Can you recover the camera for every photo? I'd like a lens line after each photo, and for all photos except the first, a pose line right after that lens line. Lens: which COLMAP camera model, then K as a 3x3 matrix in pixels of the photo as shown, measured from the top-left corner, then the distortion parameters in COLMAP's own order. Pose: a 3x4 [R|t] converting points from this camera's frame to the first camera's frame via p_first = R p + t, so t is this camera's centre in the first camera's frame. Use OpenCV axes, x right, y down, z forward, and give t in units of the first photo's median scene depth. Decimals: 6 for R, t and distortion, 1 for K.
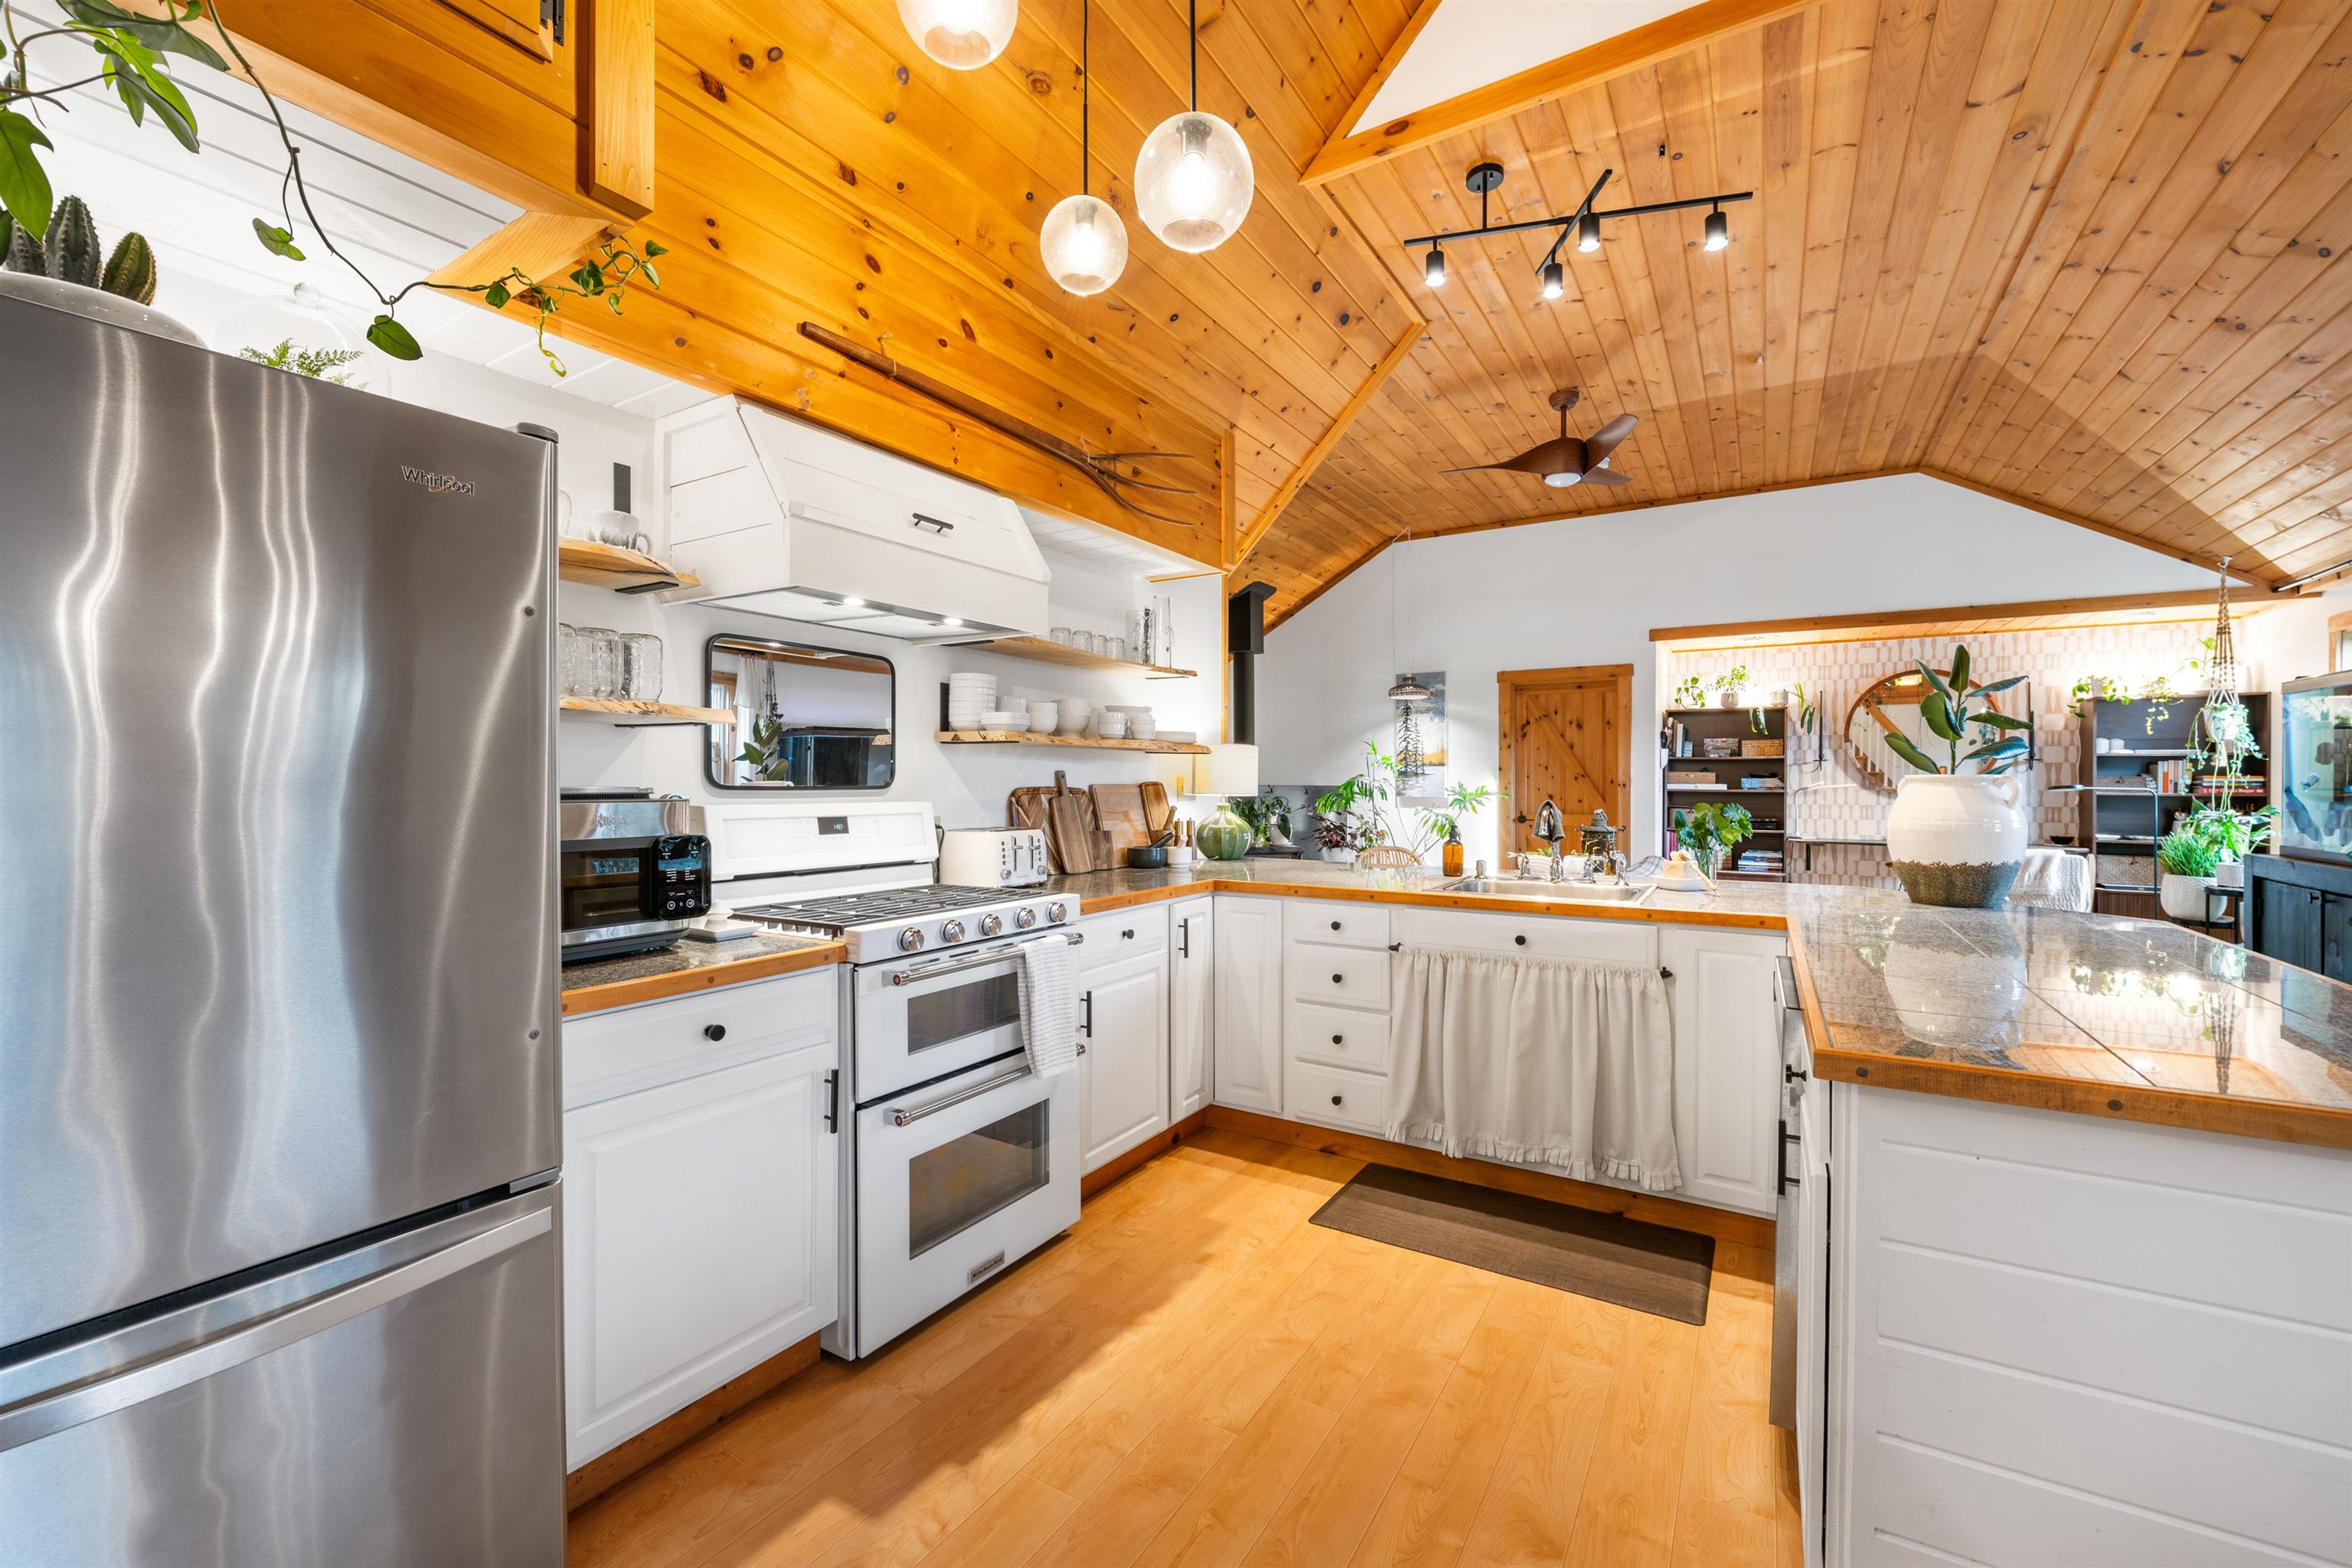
lens RADIAL K [[946.3, 0, 1176.7], [0, 946.3, 783.4], [0, 0, 1]] dist [-0.010772, -0.000091]
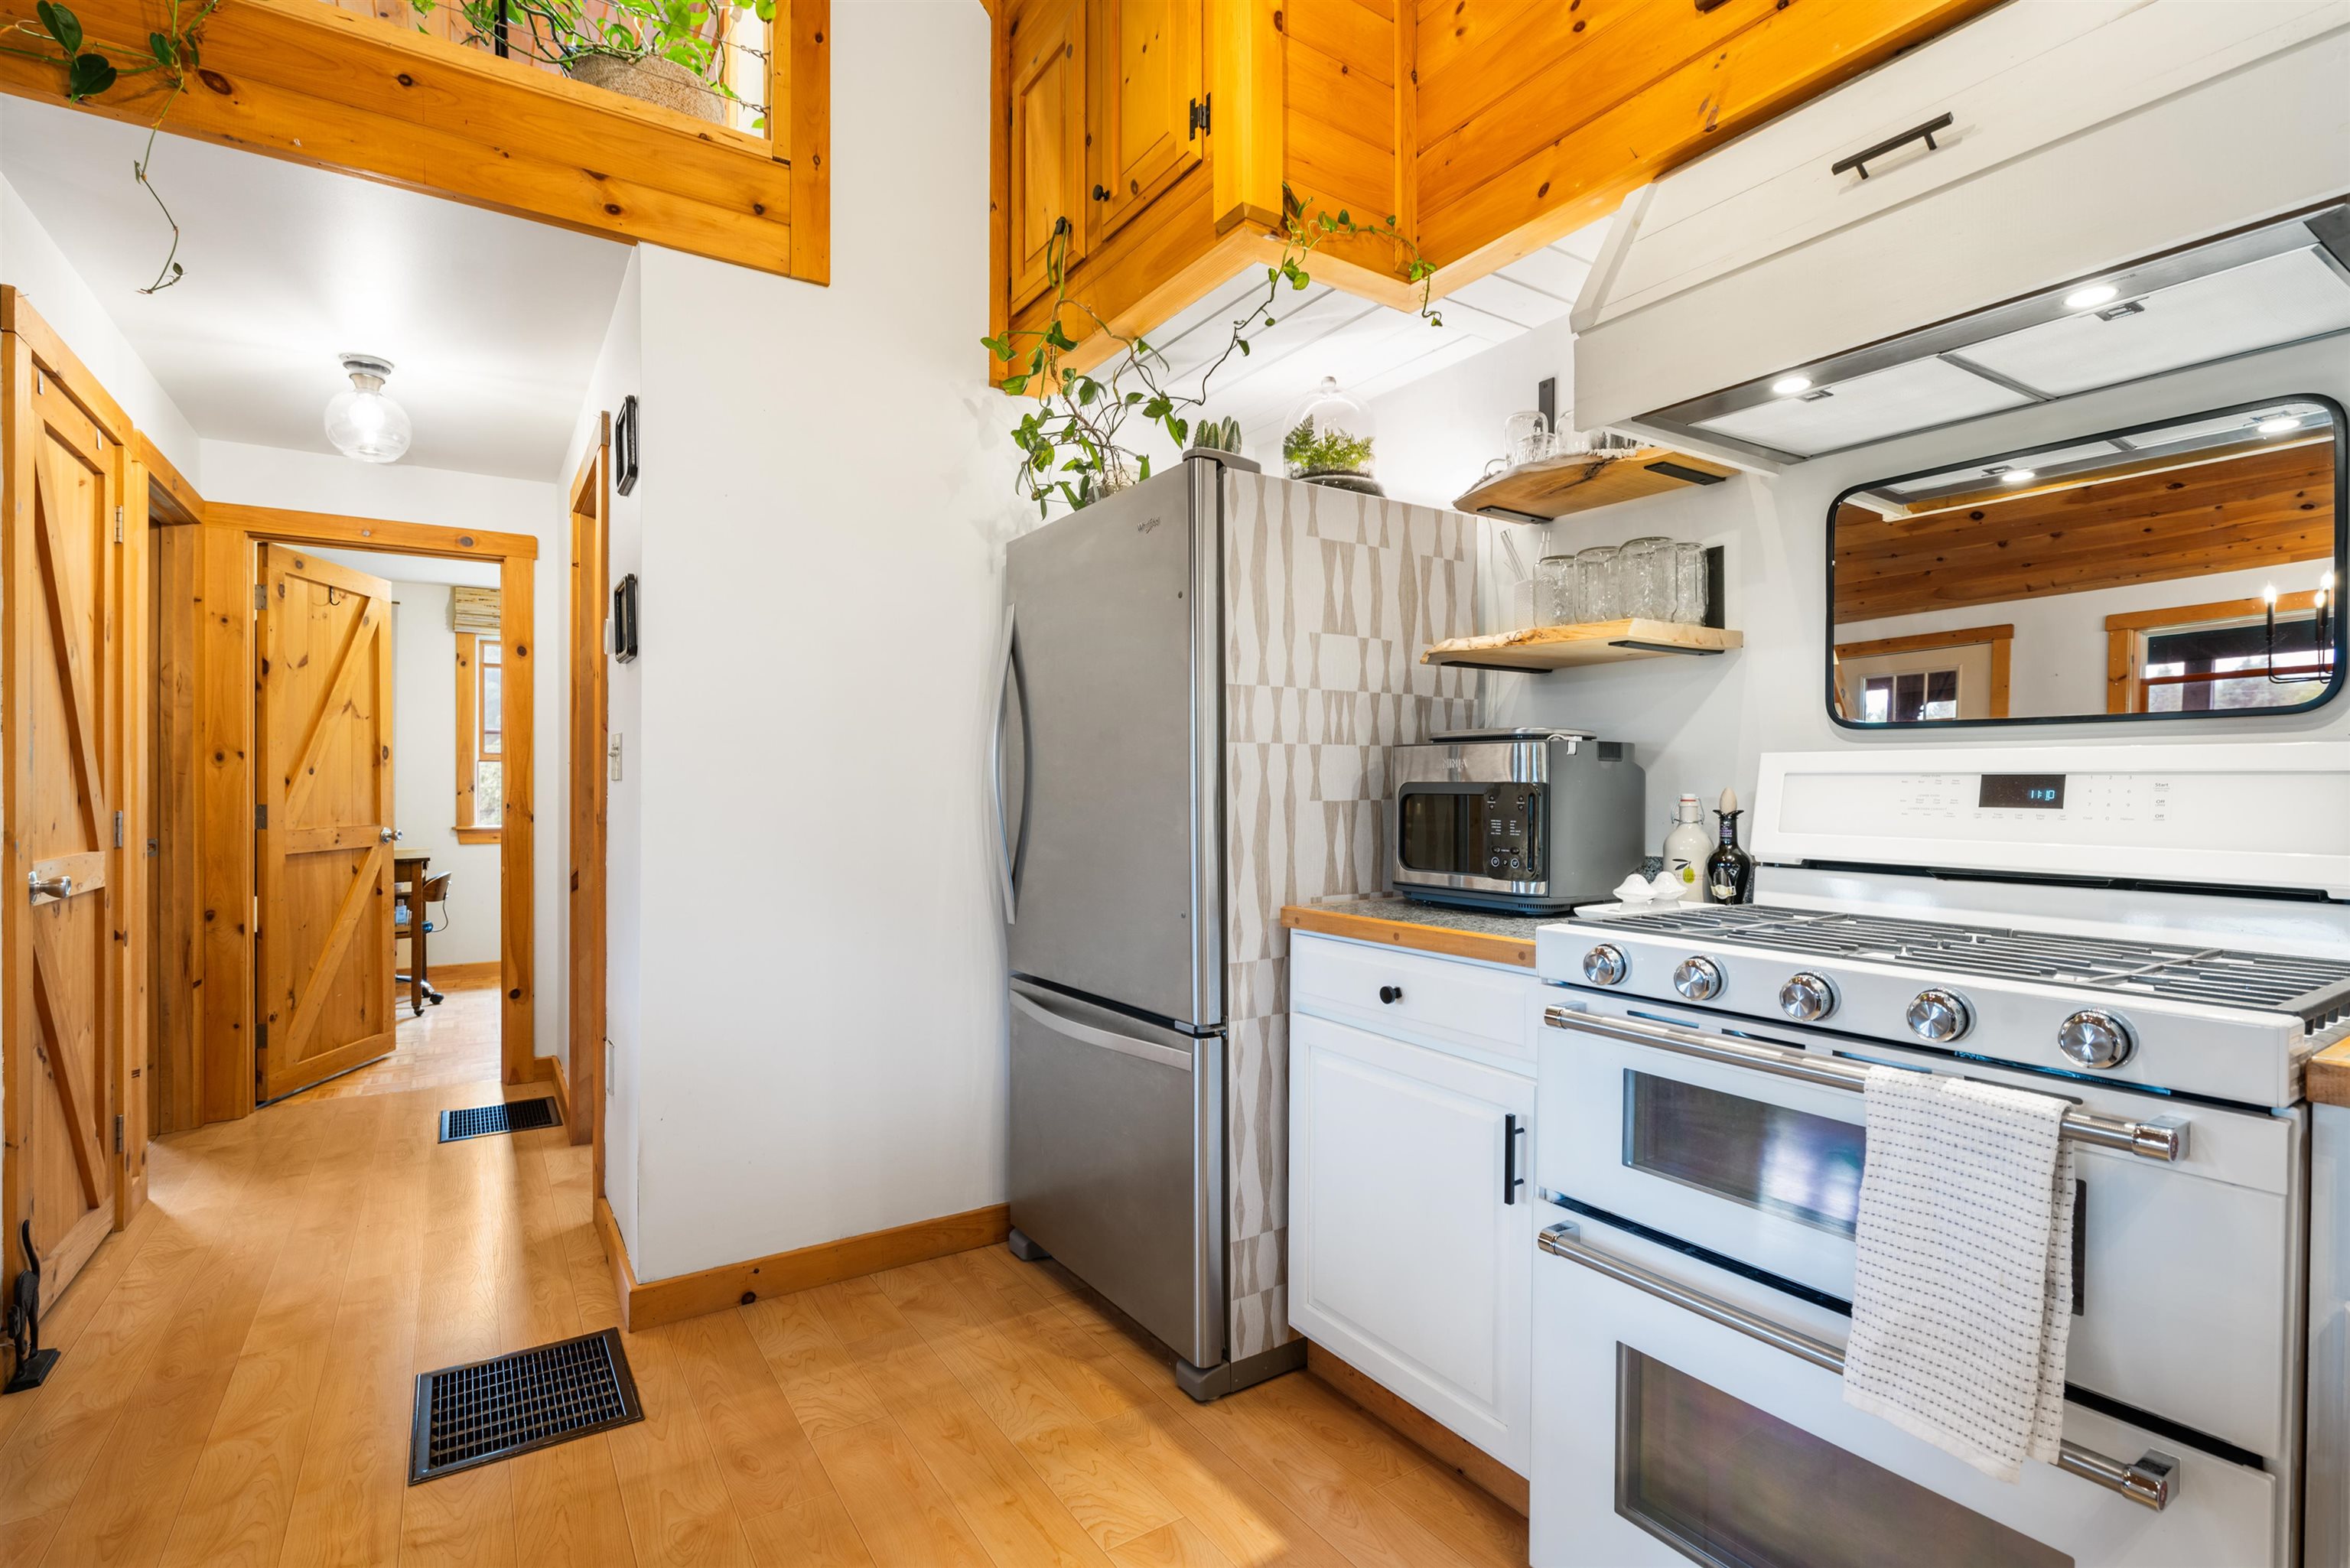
lens RADIAL K [[1085.4, 0, 1169.7], [0, 1085.4, 787.1], [0, 0, 1]] dist [-0.005703, -0.000587]
pose [[-0.421960, -0.000471, -0.906614, 0.296940], [-0.005112, 0.999985, 0.001860, 0.036283], [0.906600, 0.005419, -0.421956, 0.687139]]
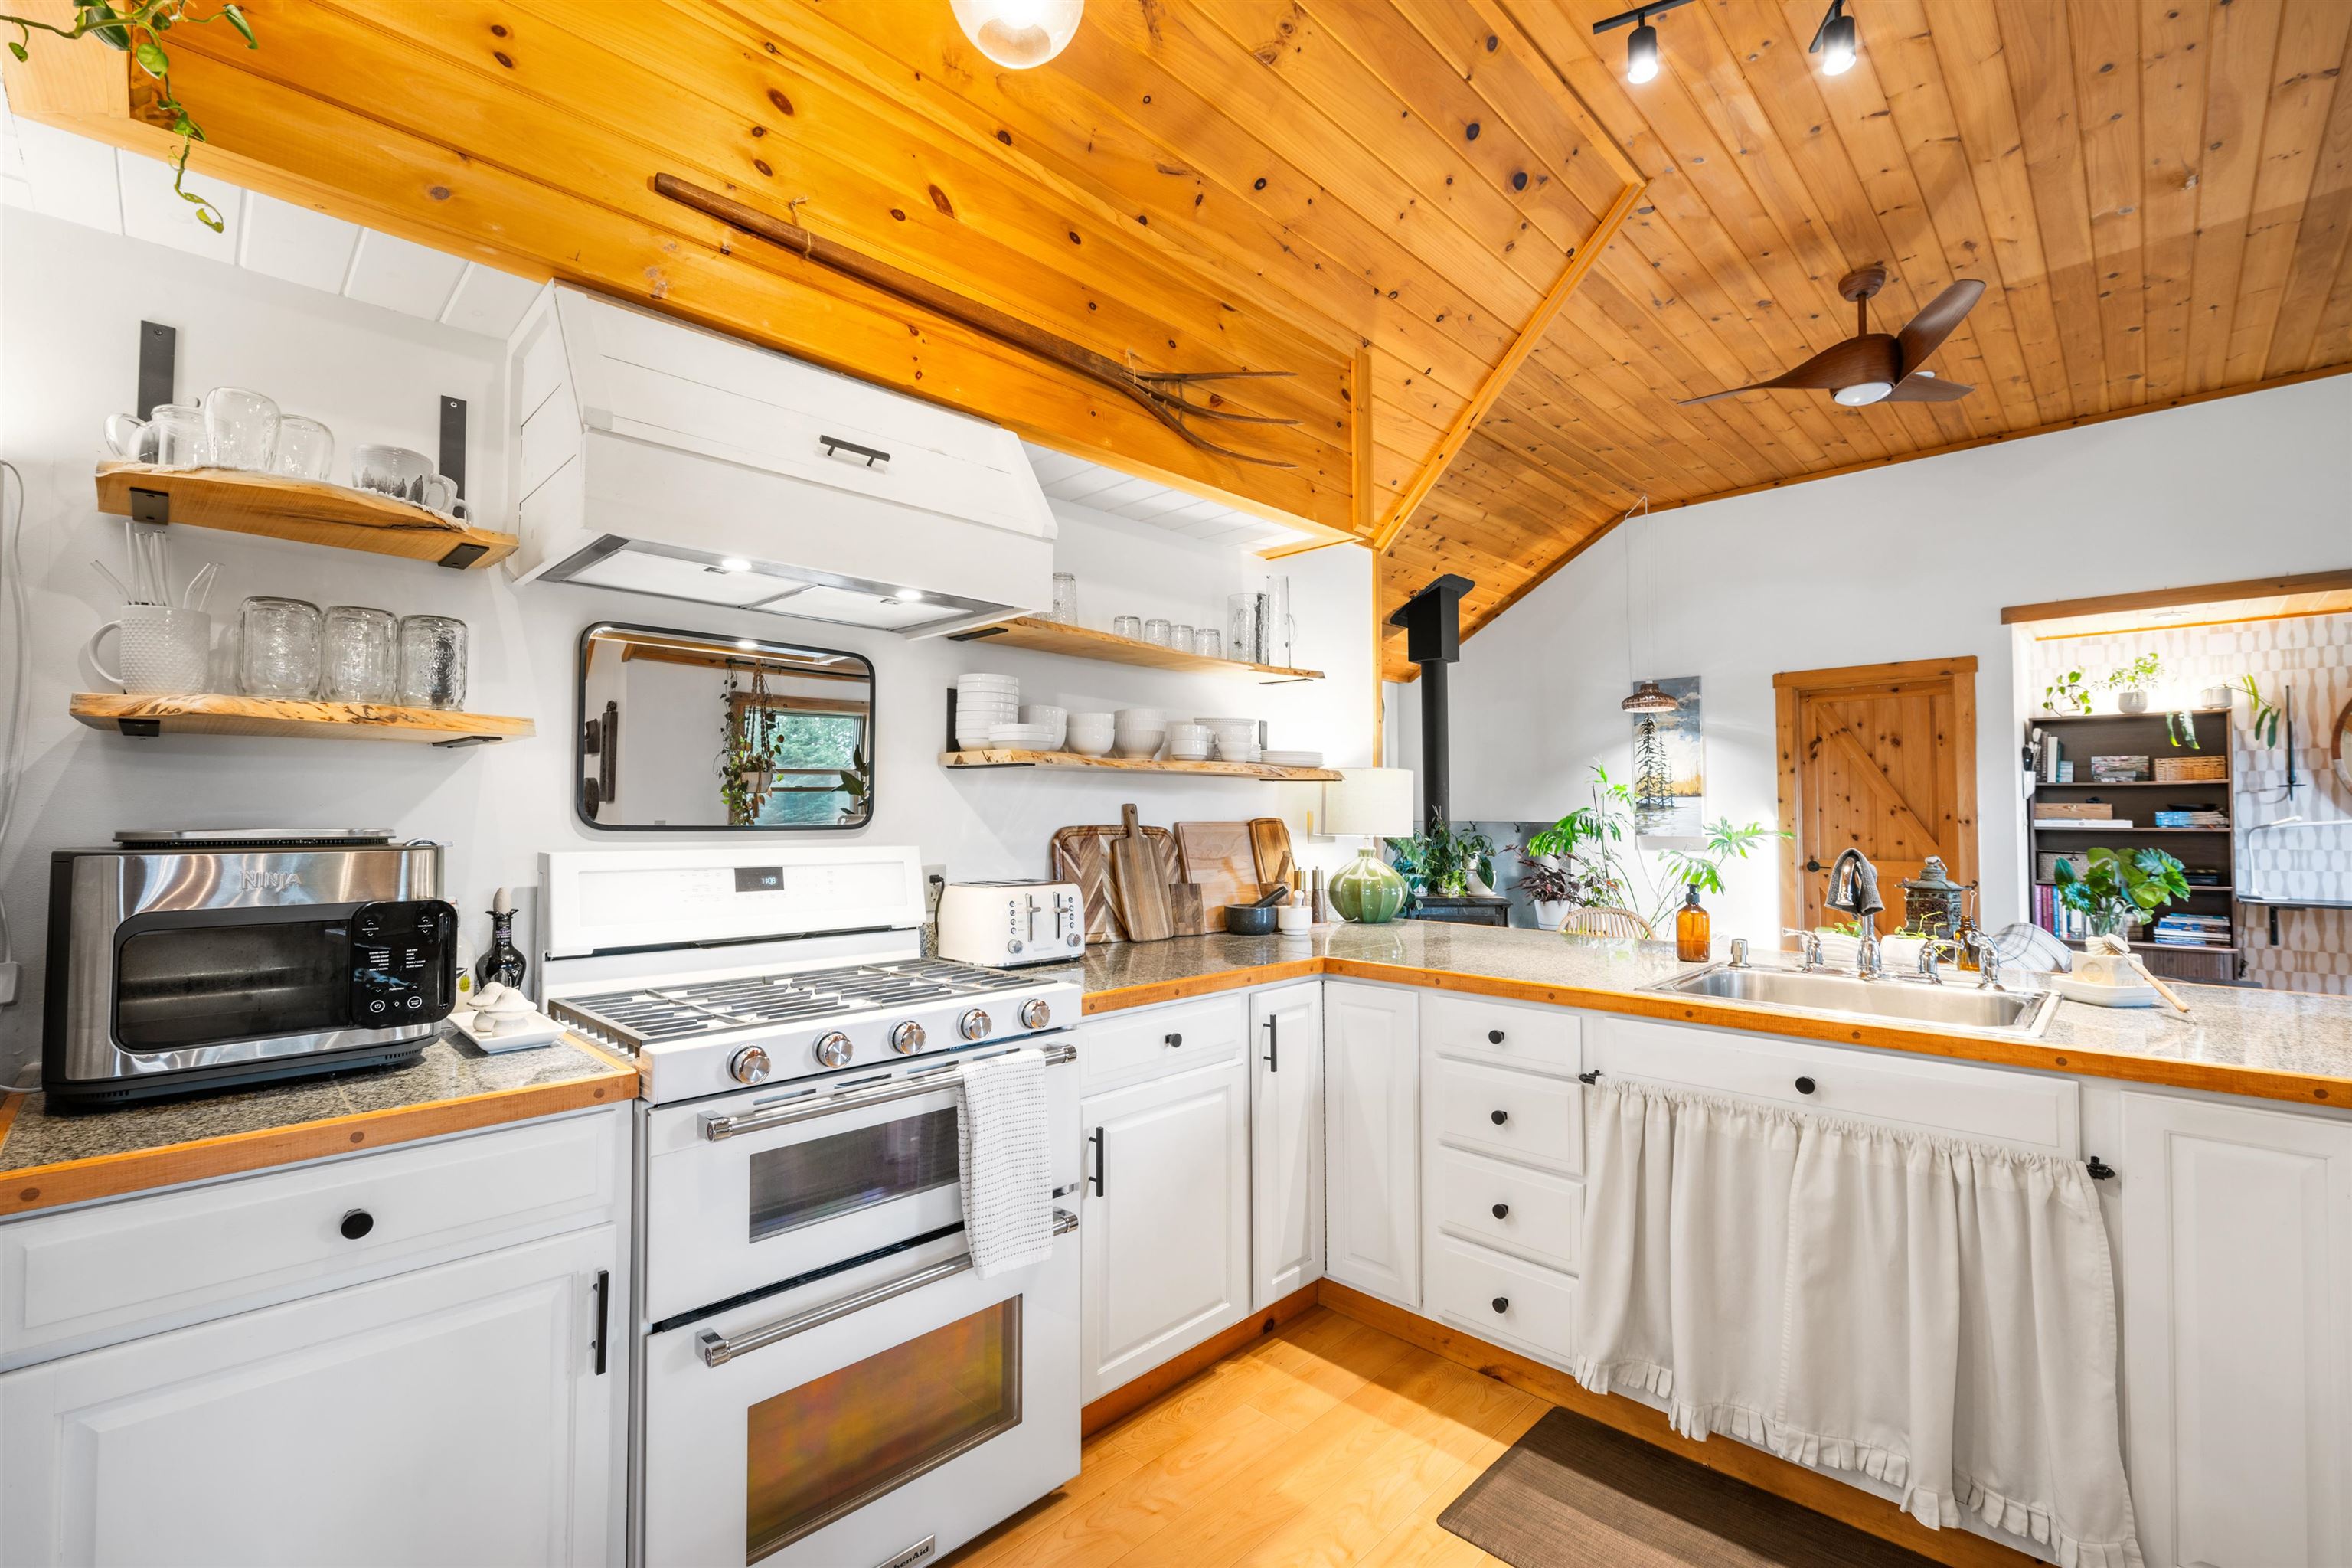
lens RADIAL K [[993.2, 0, 1174.0], [0, 993.2, 784.0], [0, 0, 1]] dist [-0.009656, -0.000200]
pose [[0.974768, -0.008149, -0.223071, 0.102746], [0.000453, 0.999404, -0.034531, -0.002205], [0.223219, 0.033558, 0.974190, 0.262351]]
